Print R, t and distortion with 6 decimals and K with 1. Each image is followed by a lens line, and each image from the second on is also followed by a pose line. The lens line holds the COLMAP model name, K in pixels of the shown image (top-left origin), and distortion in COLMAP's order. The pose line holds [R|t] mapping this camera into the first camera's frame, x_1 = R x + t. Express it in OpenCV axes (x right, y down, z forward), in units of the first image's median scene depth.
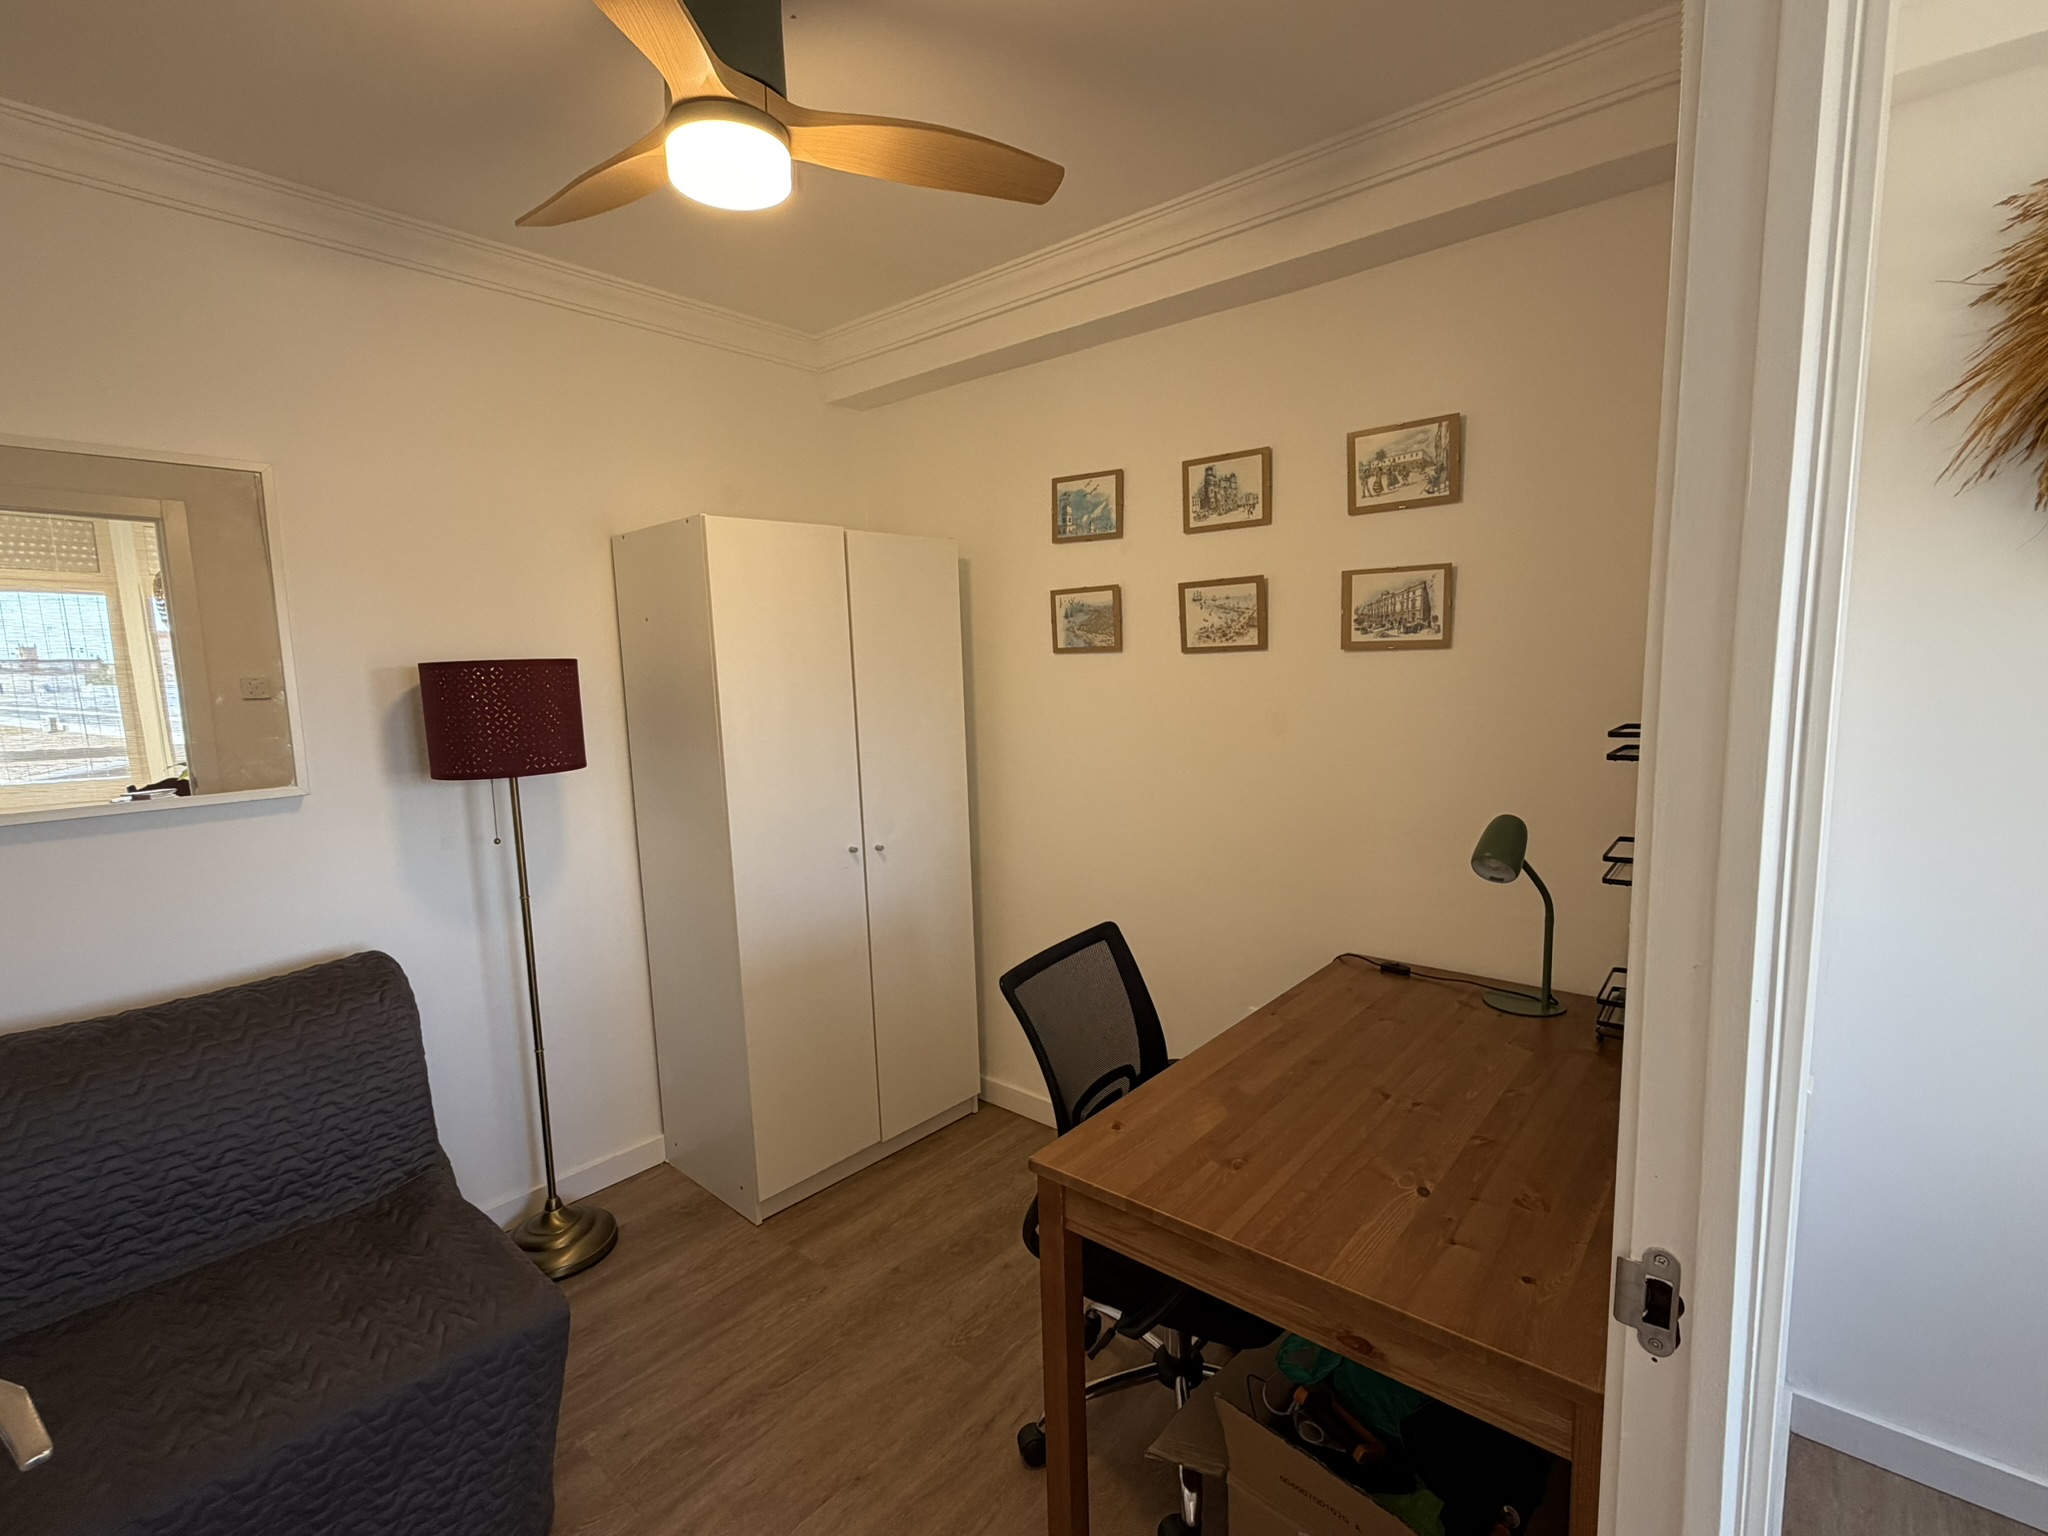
lens RADIAL K [[942.6, 0, 1032.5], [0, 942.6, 769.0], [0, 0, 1]] dist [0.000343, 0.000256]
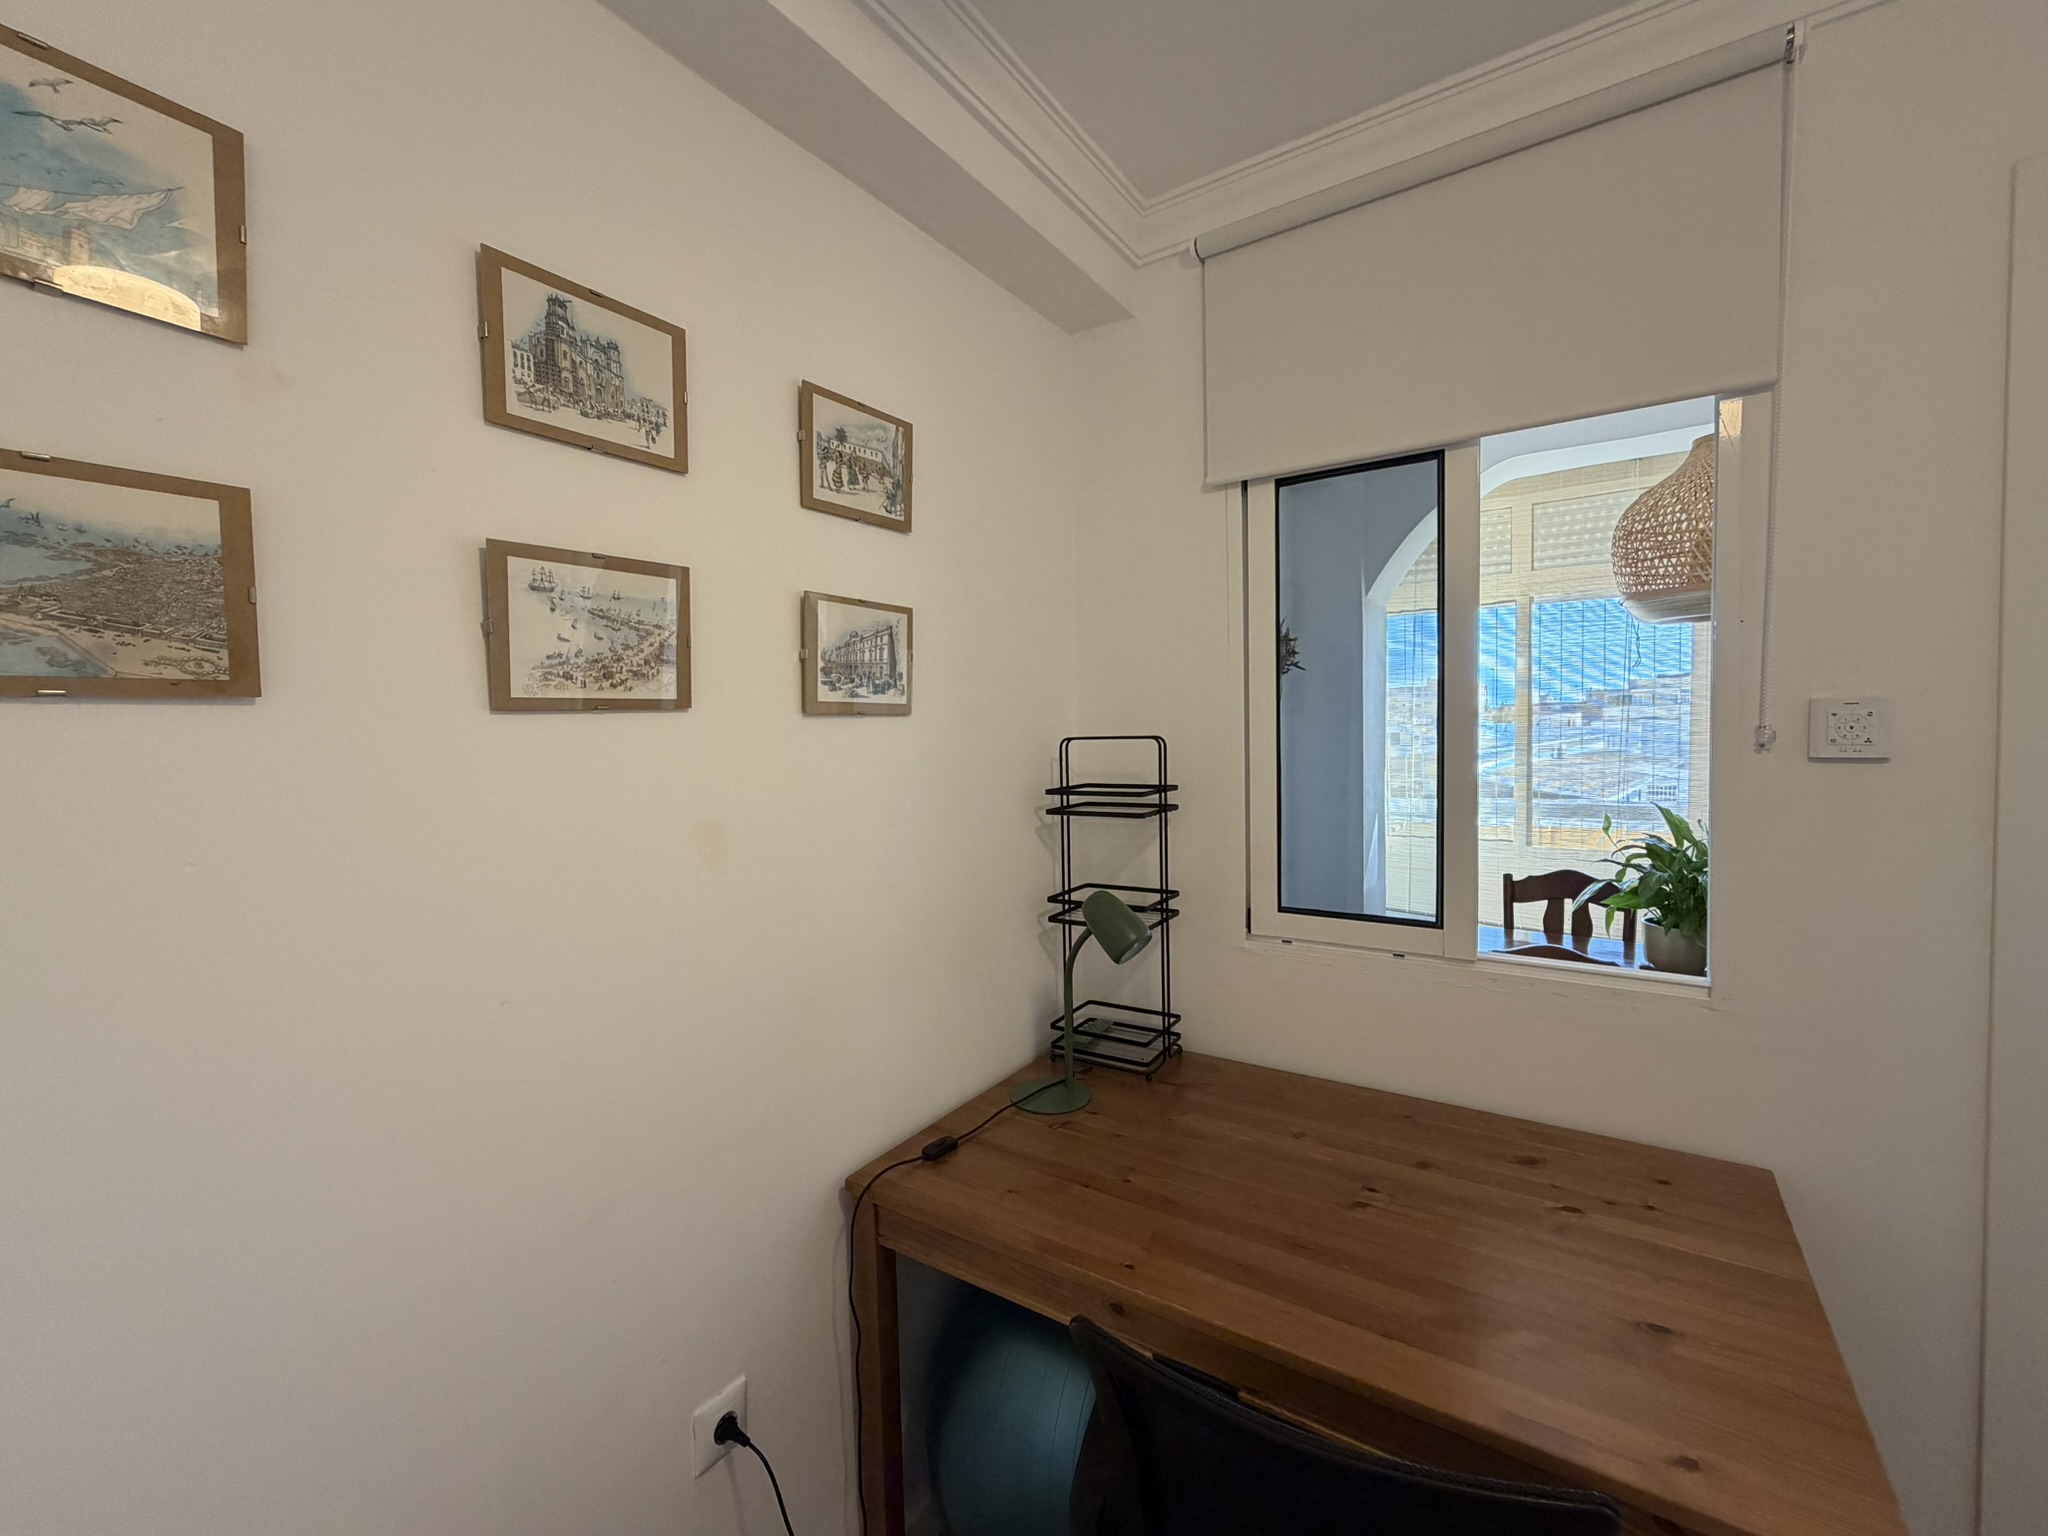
lens RADIAL K [[868.7, 0, 1028.5], [0, 868.7, 766.8], [0, 0, 1]] dist [0.002170, 0.000274]
pose [[-0.112906, -0.026918, 0.993241, -0.275445], [0.127903, 0.990922, 0.041395, -0.096846], [-0.985339, 0.131713, -0.108438, 0.930696]]
